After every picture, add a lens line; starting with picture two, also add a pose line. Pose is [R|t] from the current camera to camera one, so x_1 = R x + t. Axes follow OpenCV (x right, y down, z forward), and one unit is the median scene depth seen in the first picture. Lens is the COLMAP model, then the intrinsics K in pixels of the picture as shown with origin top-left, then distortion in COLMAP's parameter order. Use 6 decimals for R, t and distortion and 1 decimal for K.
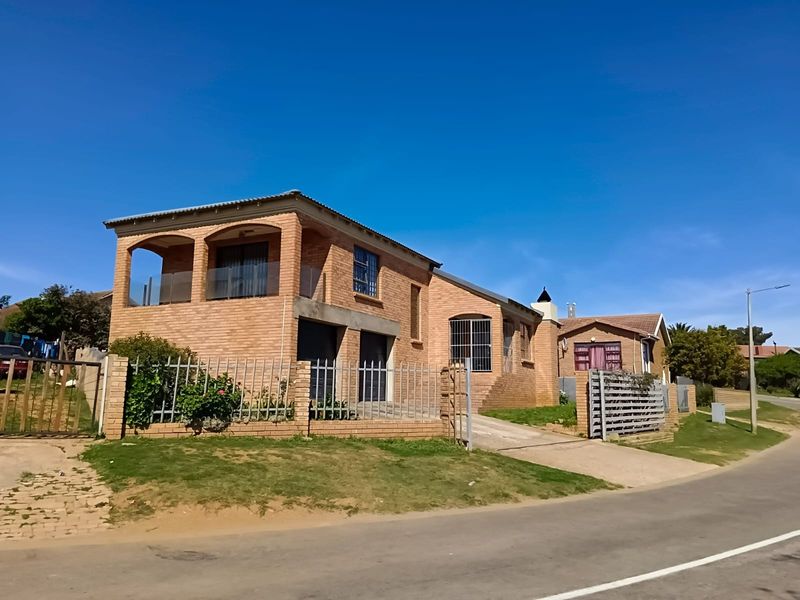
lens RADIAL K [[617.1, 0, 400.0], [0, 617.1, 300.0], [0, 0, 1]] dist [0.105640, -0.185816]
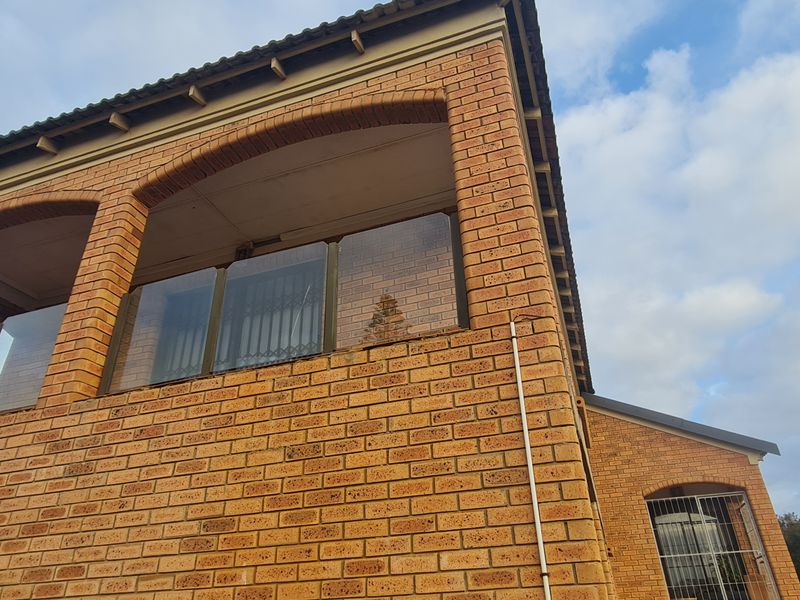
lens RADIAL K [[543.5, 0, 417.0], [0, 543.5, 301.7], [0, 0, 1]] dist [0.001622, -0.001343]
pose [[0.988390, 0.023603, 0.150093, -0.221623], [0.031334, 0.934961, -0.353365, 0.044015], [-0.148671, 0.353965, 0.923366, 0.765669]]
